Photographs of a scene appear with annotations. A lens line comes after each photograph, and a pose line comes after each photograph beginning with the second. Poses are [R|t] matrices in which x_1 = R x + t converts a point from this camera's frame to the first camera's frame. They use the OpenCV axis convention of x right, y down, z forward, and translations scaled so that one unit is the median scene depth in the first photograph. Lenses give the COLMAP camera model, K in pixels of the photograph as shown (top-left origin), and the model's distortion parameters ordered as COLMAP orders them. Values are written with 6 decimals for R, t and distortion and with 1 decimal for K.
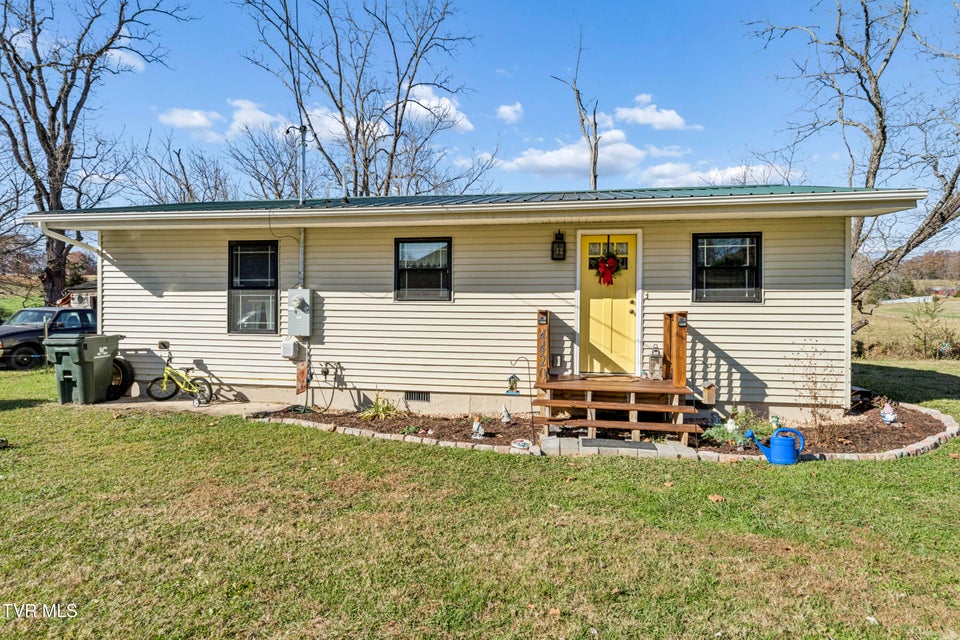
lens RADIAL K [[506.5, 0, 480.0], [0, 506.5, 308.5], [0, 0, 1]] dist [-0.003755, -0.001046]
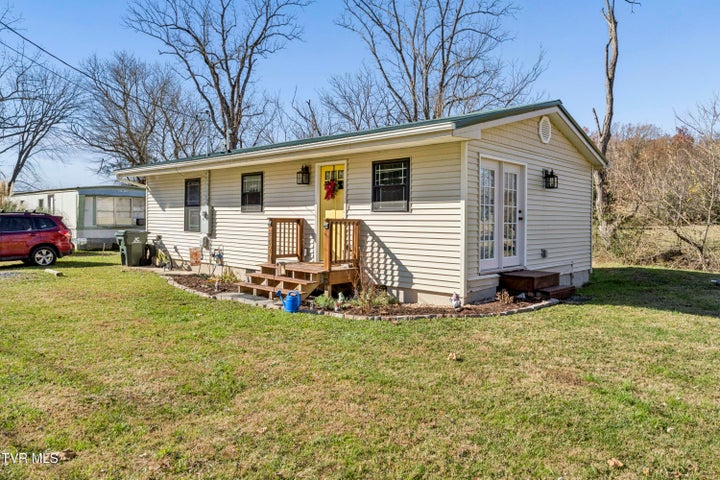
lens RADIAL K [[488.5, 0, 362.0], [0, 488.5, 212.2], [0, 0, 1]] dist [0.008388, -0.002109]
pose [[0.840937, -0.008831, -0.541061, 1.005697], [0.004952, 0.999951, -0.008624, -0.000699], [0.541111, 0.004573, 0.840939, -0.107708]]
